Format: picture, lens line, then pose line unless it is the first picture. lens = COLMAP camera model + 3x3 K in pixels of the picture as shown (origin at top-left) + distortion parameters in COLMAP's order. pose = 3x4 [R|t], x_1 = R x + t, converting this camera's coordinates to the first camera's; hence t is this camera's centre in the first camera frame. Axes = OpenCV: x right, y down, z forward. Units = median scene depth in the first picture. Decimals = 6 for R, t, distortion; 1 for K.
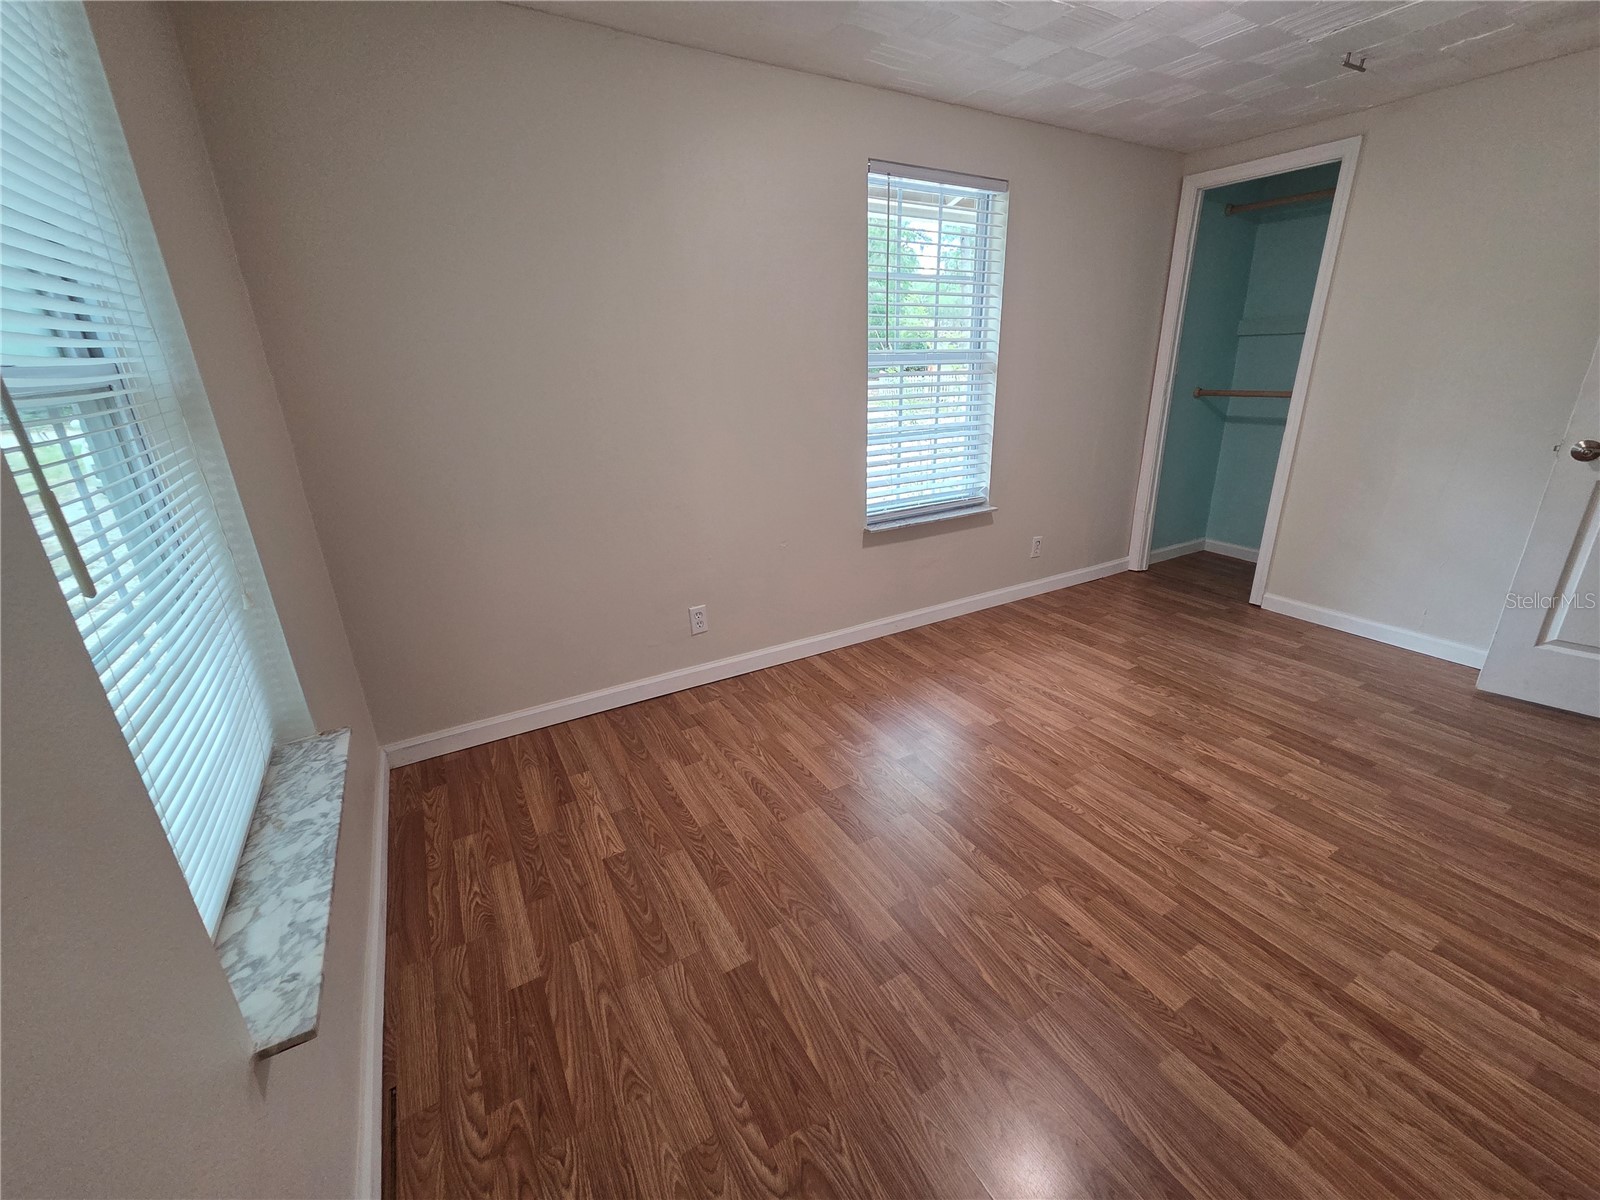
lens RADIAL K [[654.6, 0, 800.0], [0, 654.6, 600.0], [0, 0, 1]] dist [0.003783, 0.000490]
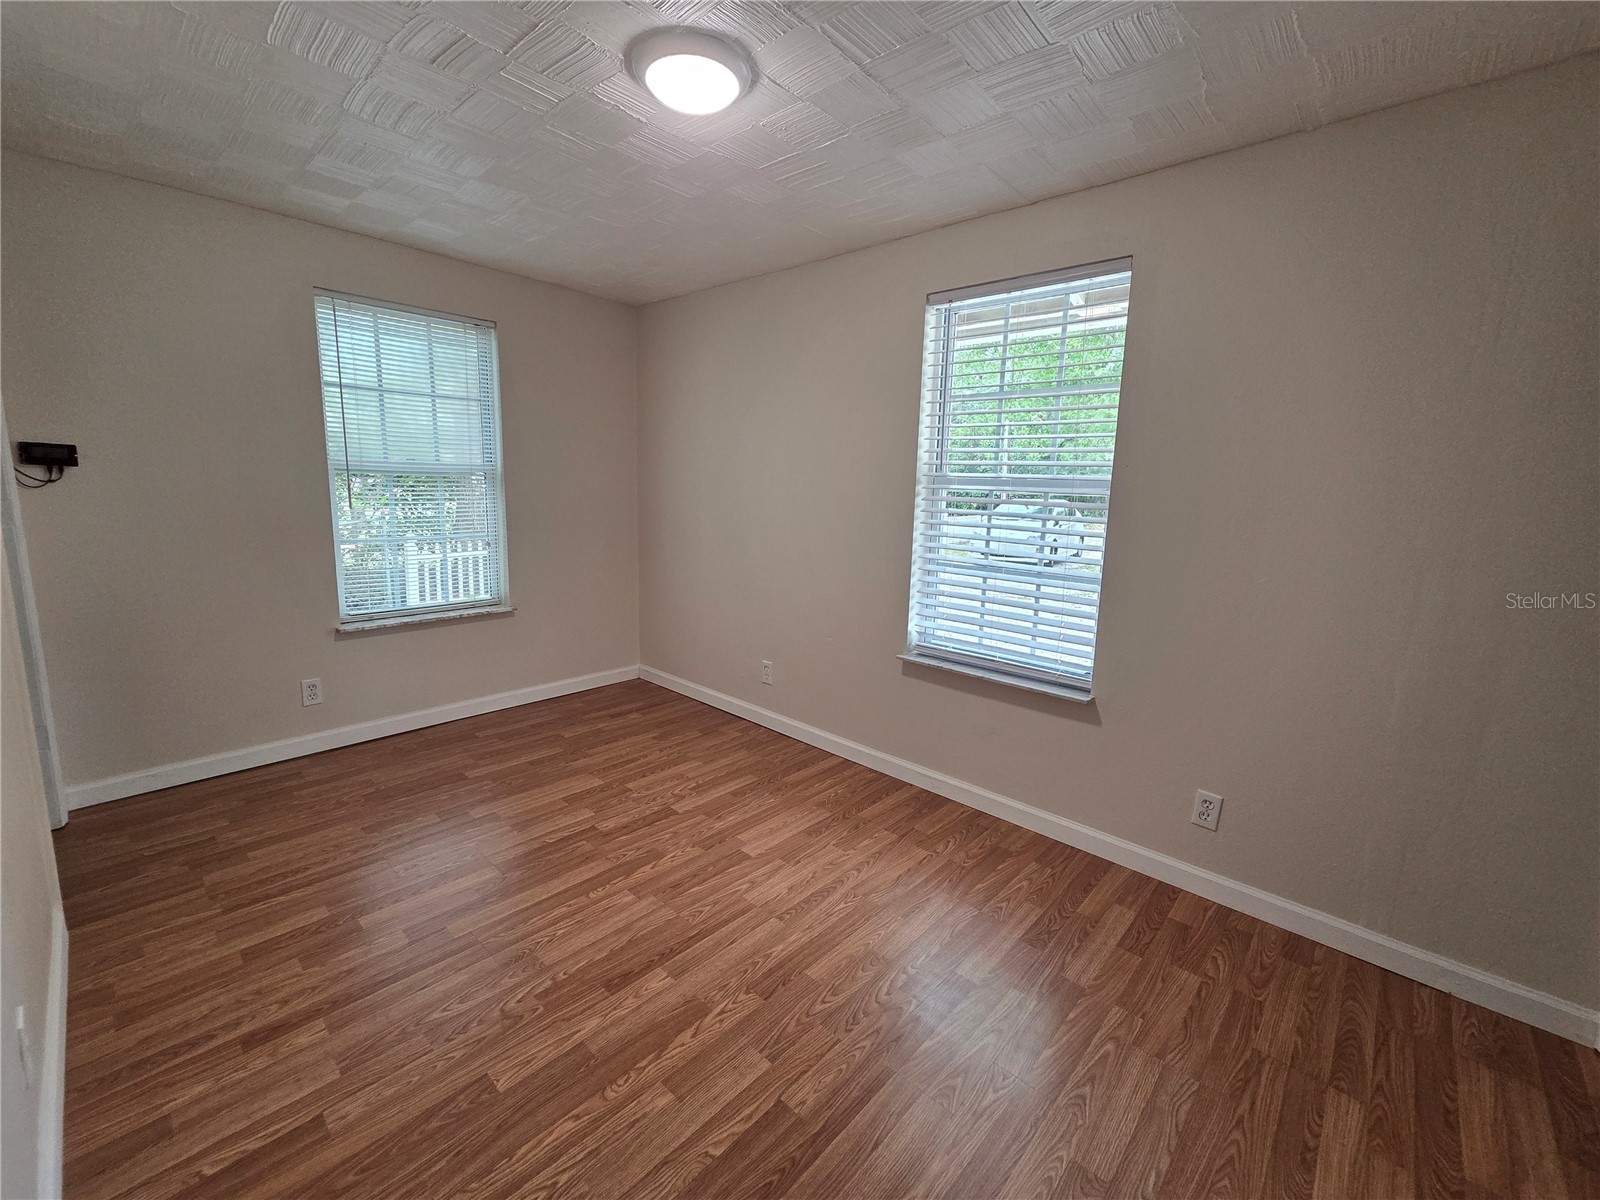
lens RADIAL K [[654.6, 0, 800.0], [0, 654.6, 600.0], [0, 0, 1]] dist [0.003783, 0.000490]
pose [[0.289311, 0.194972, -0.937169, 1.308382], [-0.366969, 0.926827, 0.079535, -0.286329], [0.884100, 0.320902, 0.339690, 0.747711]]
